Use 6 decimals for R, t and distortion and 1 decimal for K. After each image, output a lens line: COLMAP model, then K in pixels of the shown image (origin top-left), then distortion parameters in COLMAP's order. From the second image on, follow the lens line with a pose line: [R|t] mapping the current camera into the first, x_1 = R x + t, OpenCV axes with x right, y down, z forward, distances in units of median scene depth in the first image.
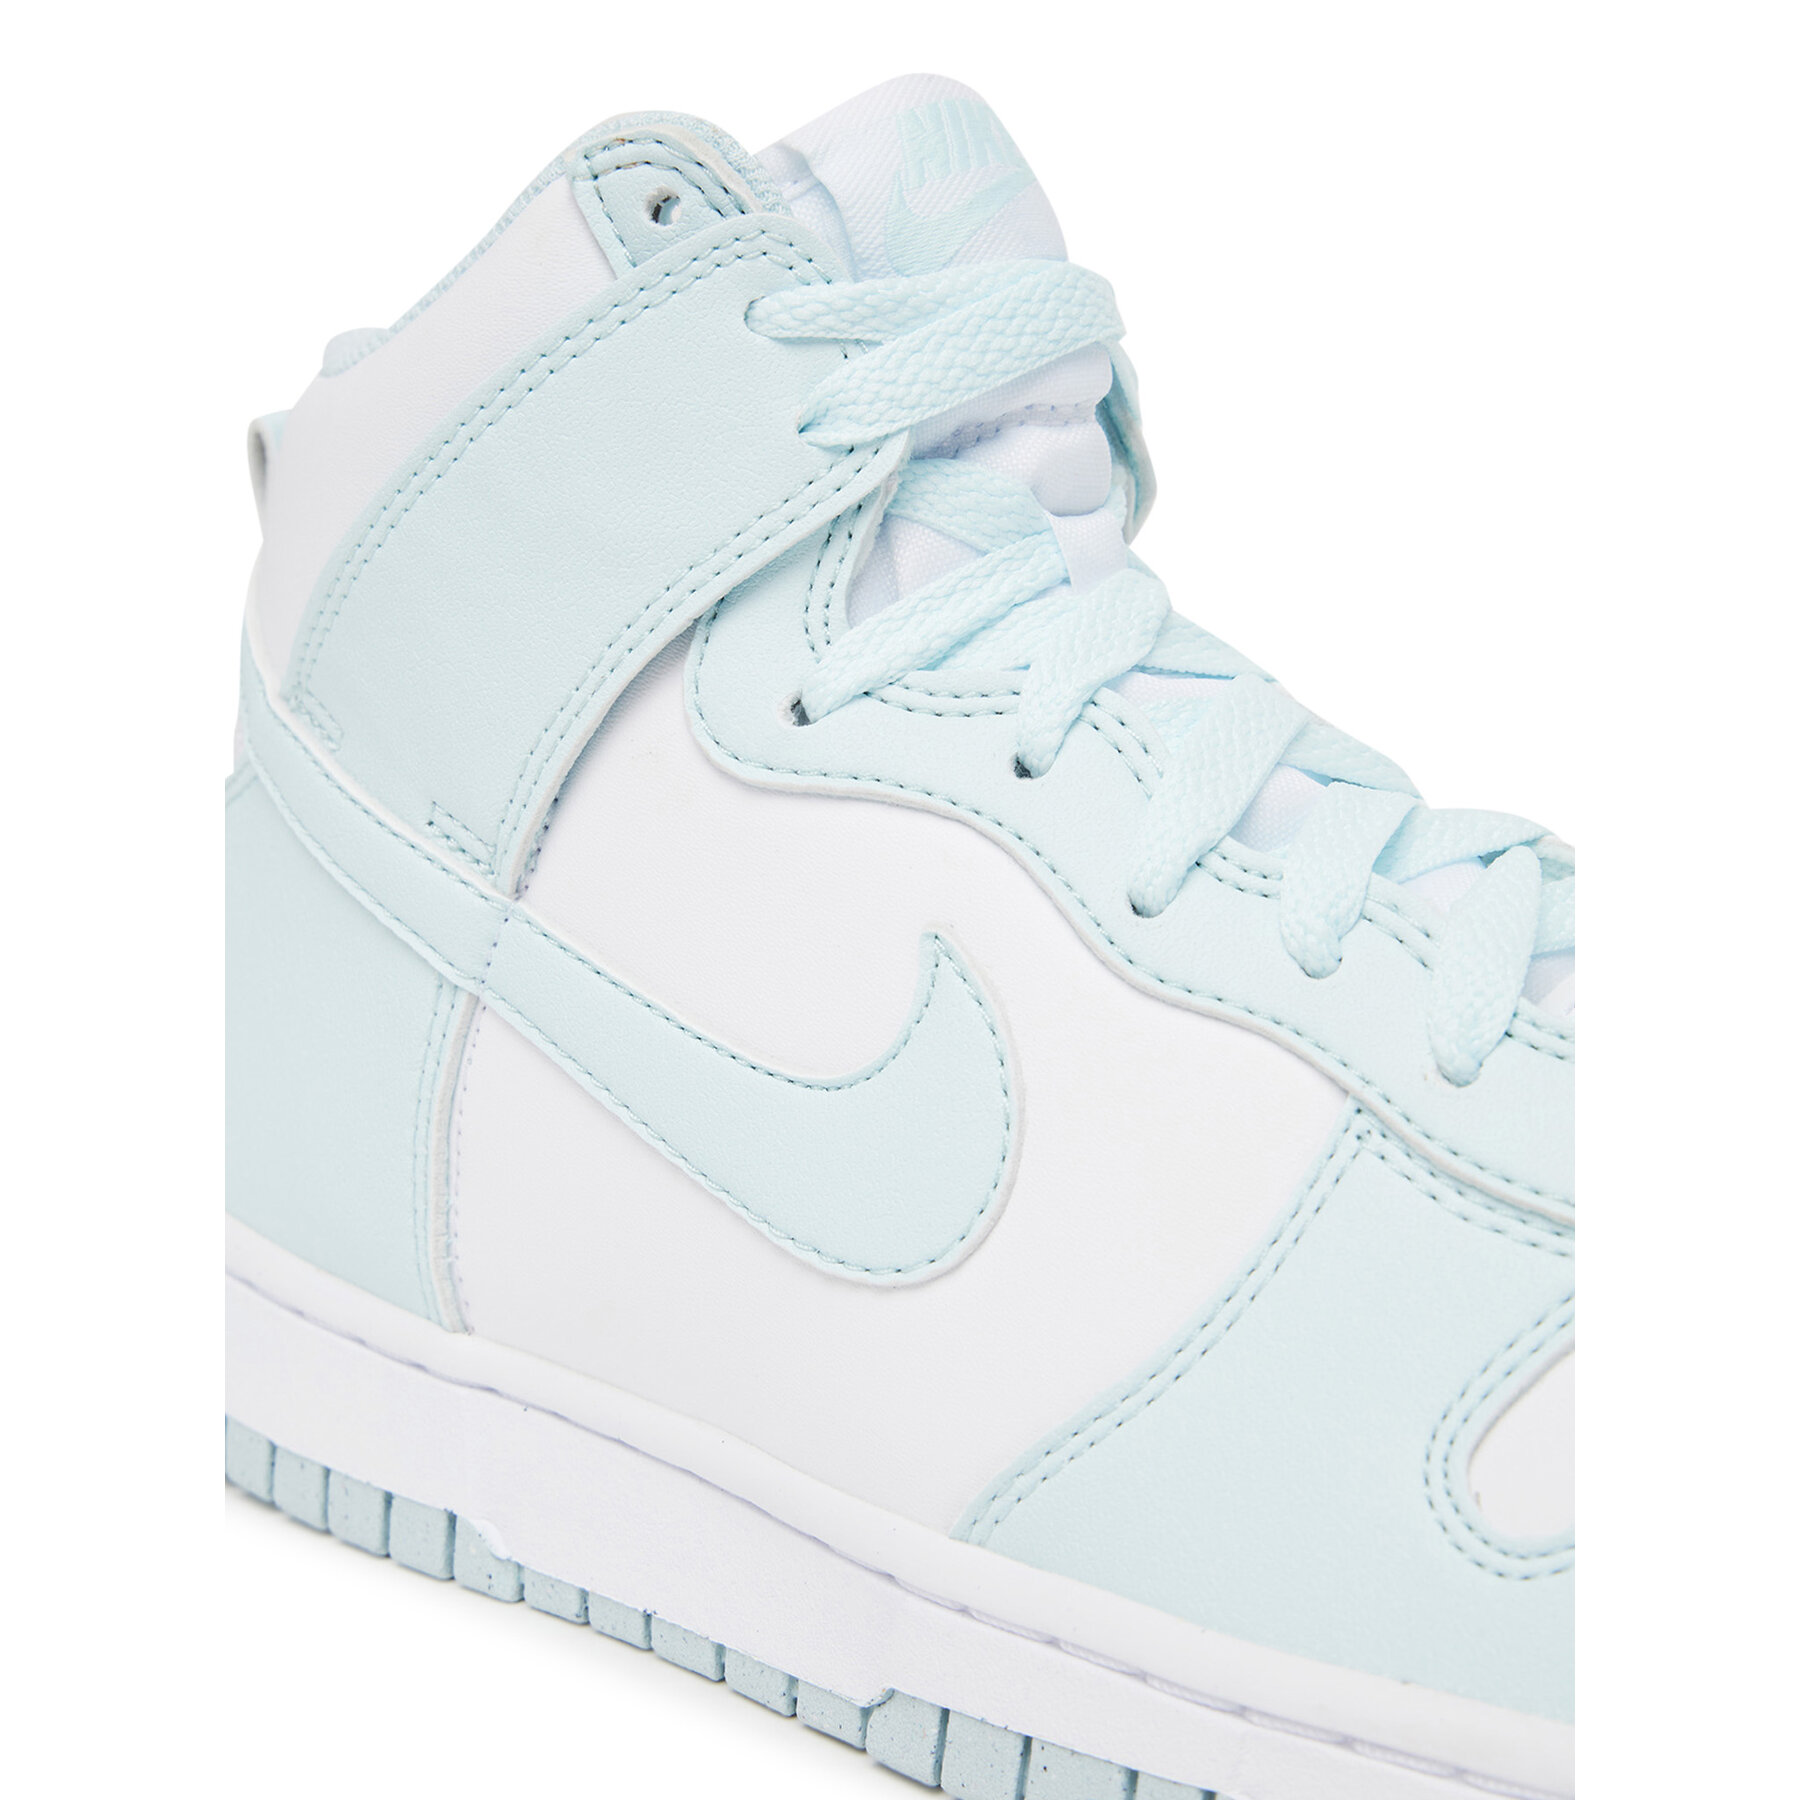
lens RADIAL K [[3402.9, 0, 953.7], [0, 3402.9, 843.5], [0, 0, 1]] dist [-0.173119, -0.047949]
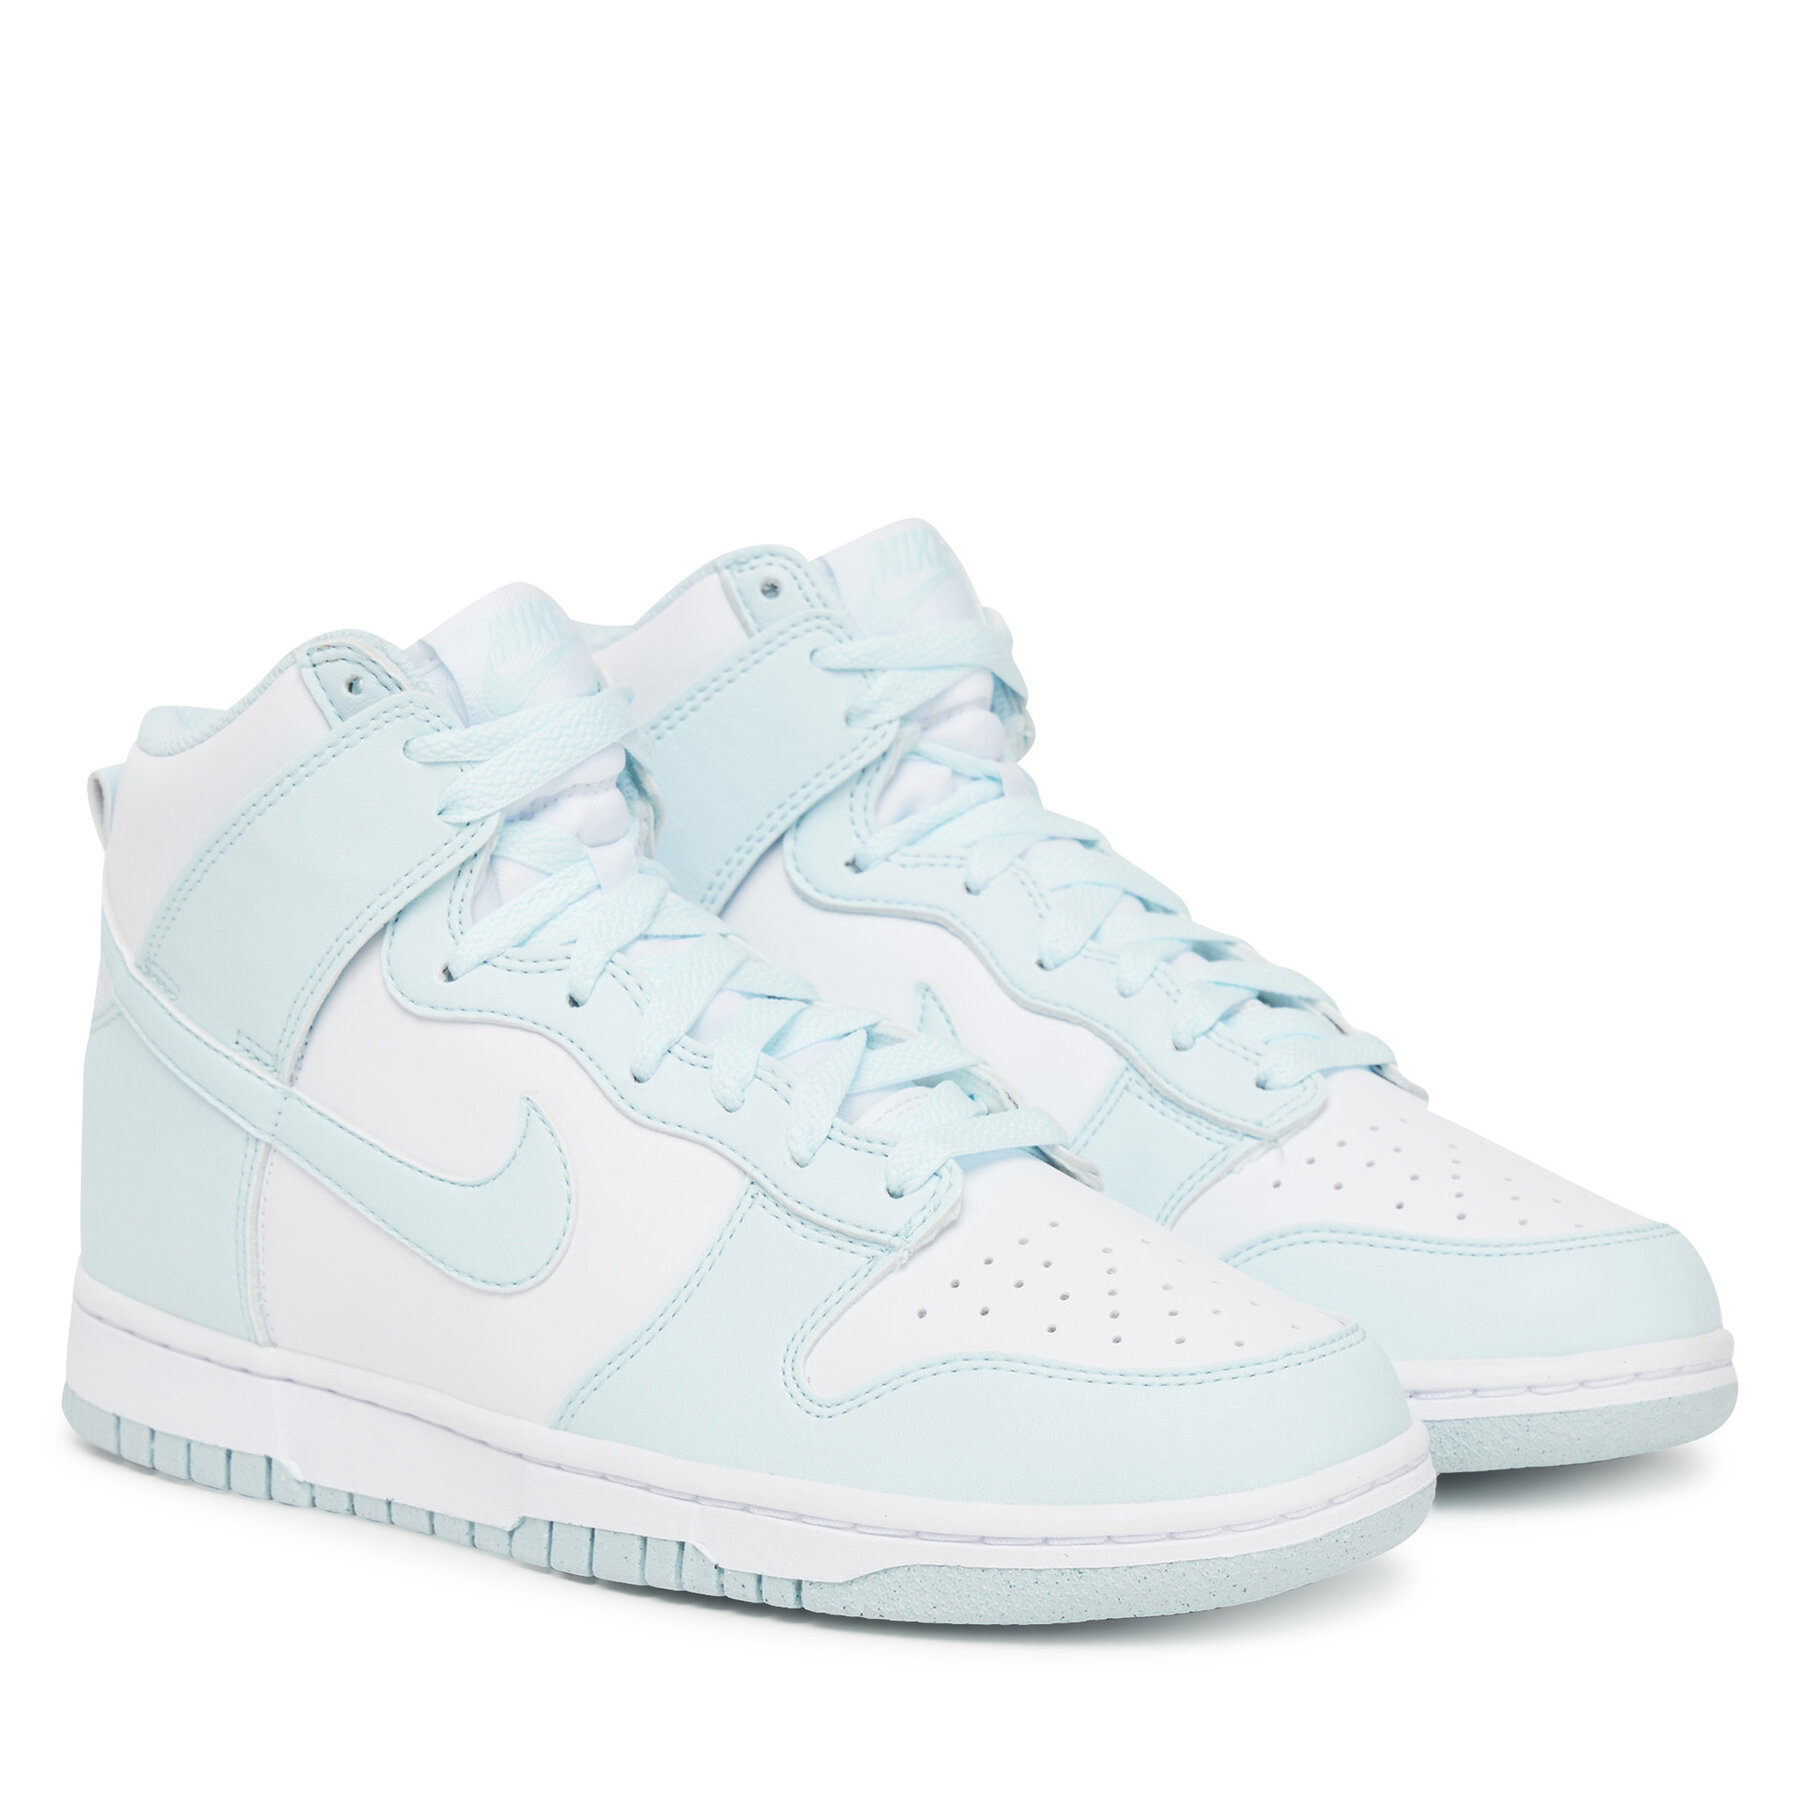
lens RADIAL K [[6400.7, 0, 900.0], [0, 6400.7, 900.0], [0, 0, 1]] dist [-0.215634, 0.193293]
pose [[0.998604, -0.051110, -0.013311, 0.233062], [0.051329, 0.998542, 0.016694, -0.119435], [0.012438, -0.017354, 0.999772, -2.290289]]
